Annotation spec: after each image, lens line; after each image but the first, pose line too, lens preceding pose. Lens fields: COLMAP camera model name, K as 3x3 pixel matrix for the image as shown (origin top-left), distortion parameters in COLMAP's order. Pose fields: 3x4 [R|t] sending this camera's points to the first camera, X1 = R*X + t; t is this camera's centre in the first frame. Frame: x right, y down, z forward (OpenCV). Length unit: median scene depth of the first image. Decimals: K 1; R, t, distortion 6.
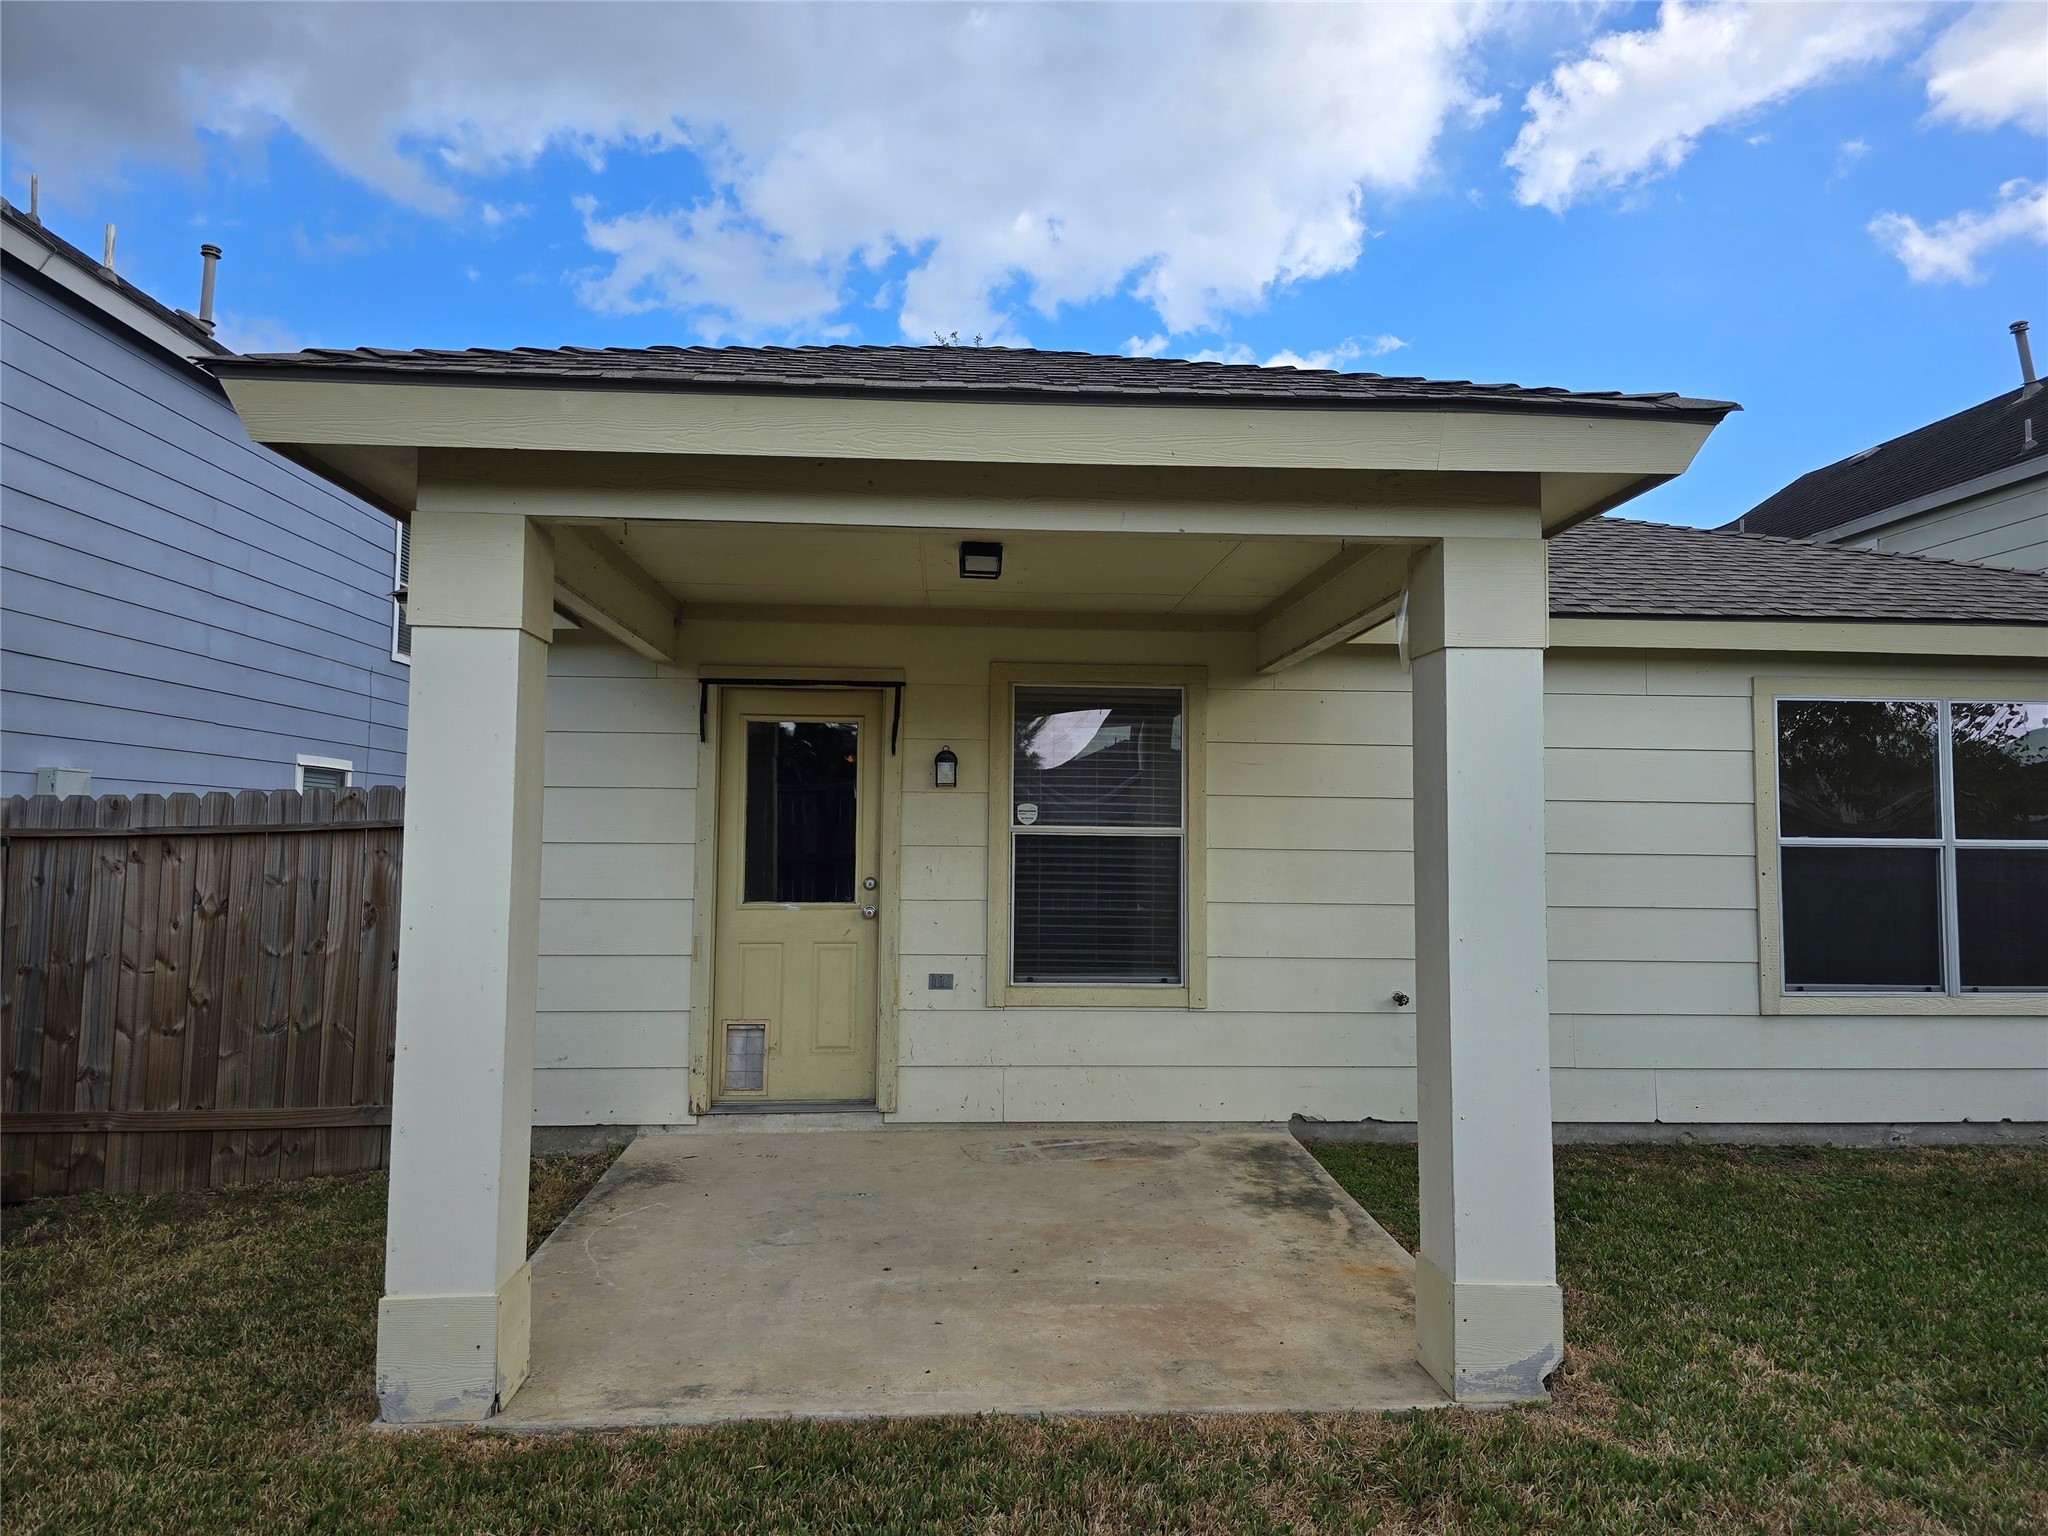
lens RADIAL K [[1373.7, 0, 1029.7], [0, 1373.7, 767.0], [0, 0, 1]] dist [0.089796, -0.096391]
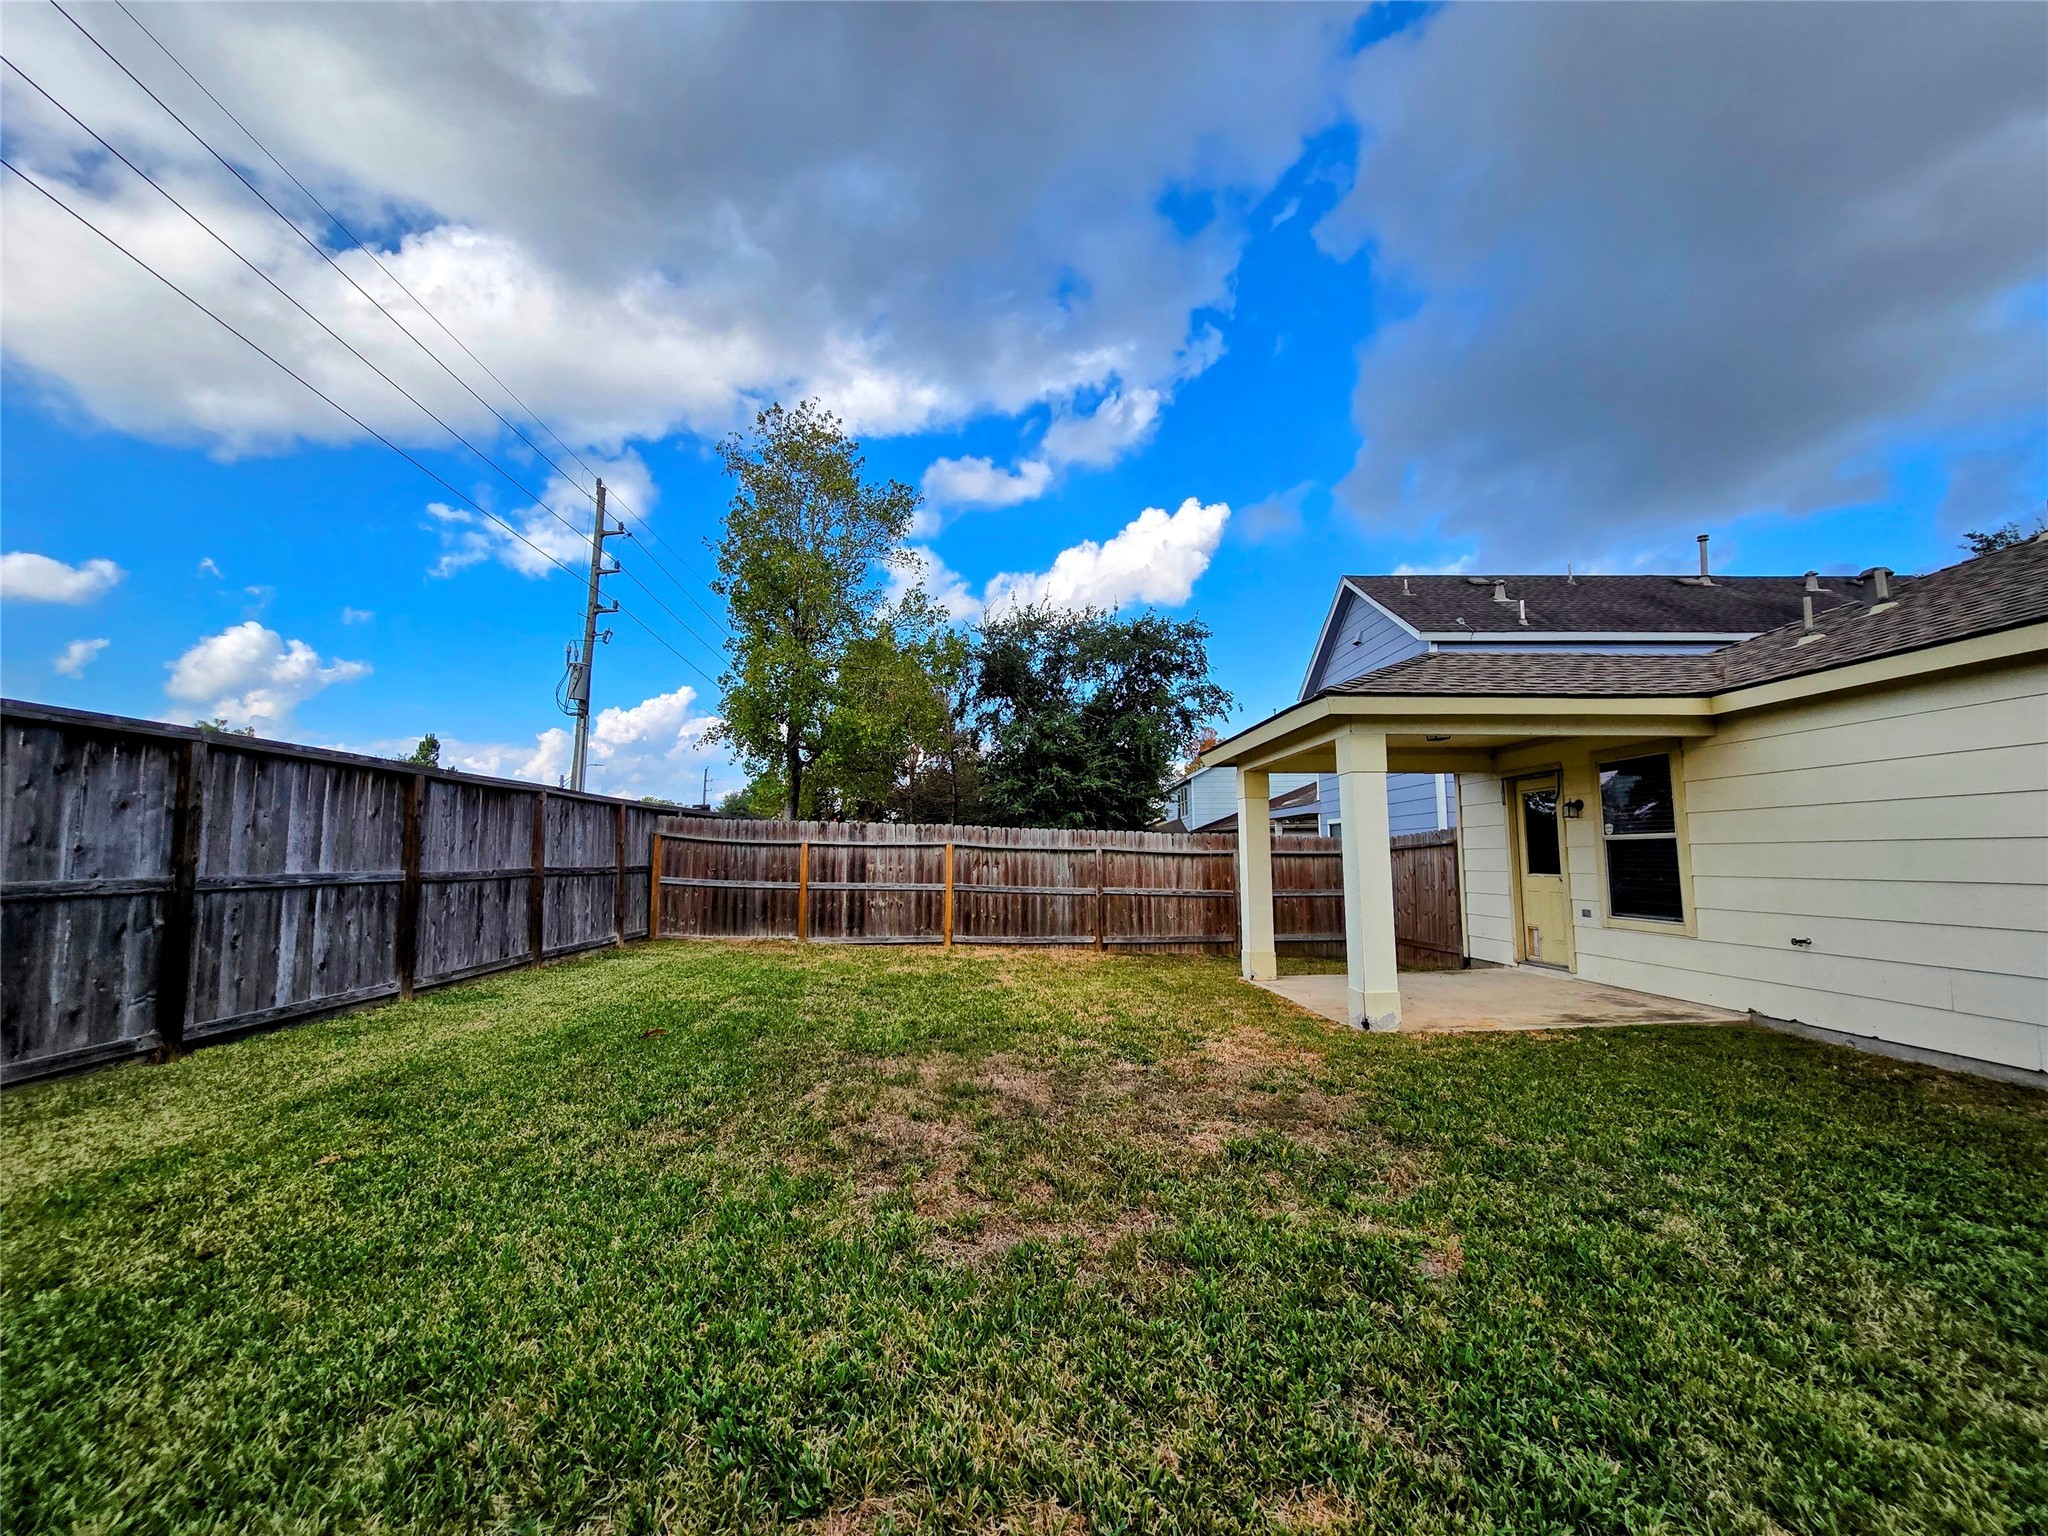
lens RADIAL K [[854.9, 0, 1014.1], [0, 854.9, 774.9], [0, 0, 1]] dist [-0.002499, 0.000990]
pose [[-0.038213, -0.110528, -0.993138, 1.236773], [0.062615, 0.991646, -0.112771, 0.041808], [0.997306, -0.066494, -0.030973, 0.206134]]
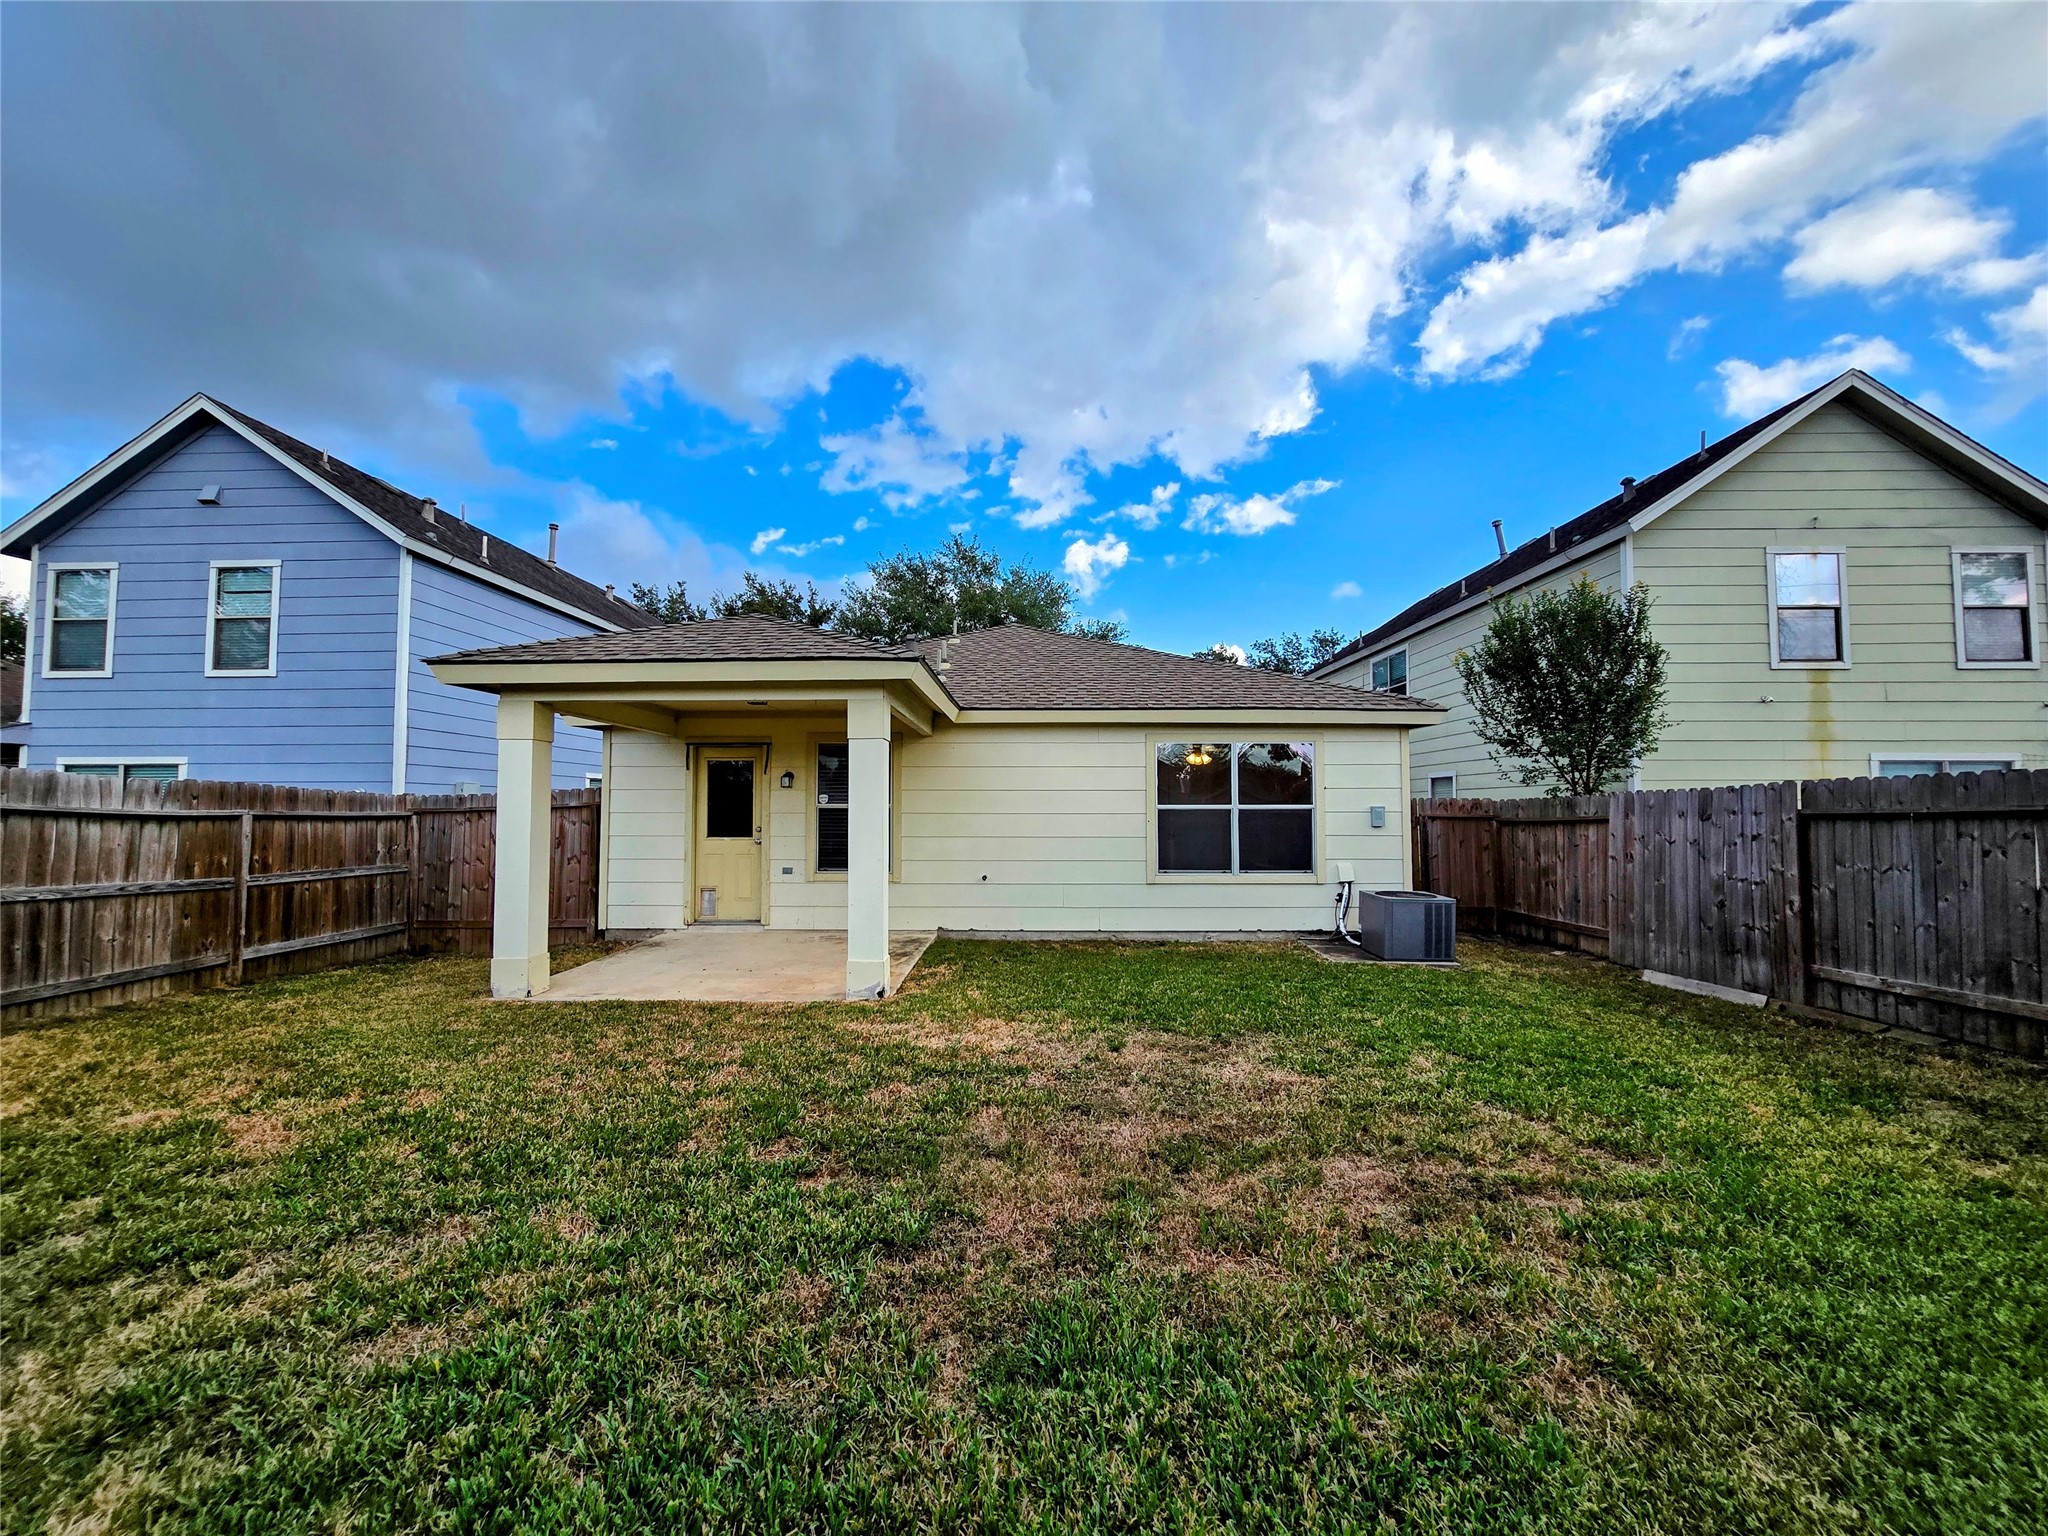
lens RADIAL K [[854.9, 0, 1014.1], [0, 854.9, 774.9], [0, 0, 1]] dist [-0.002499, 0.000990]
pose [[0.995835, -0.012540, -0.090306, 0.449674], [0.014160, 0.999750, 0.017325, -0.026576], [0.090066, -0.018532, 0.995763, -0.407586]]
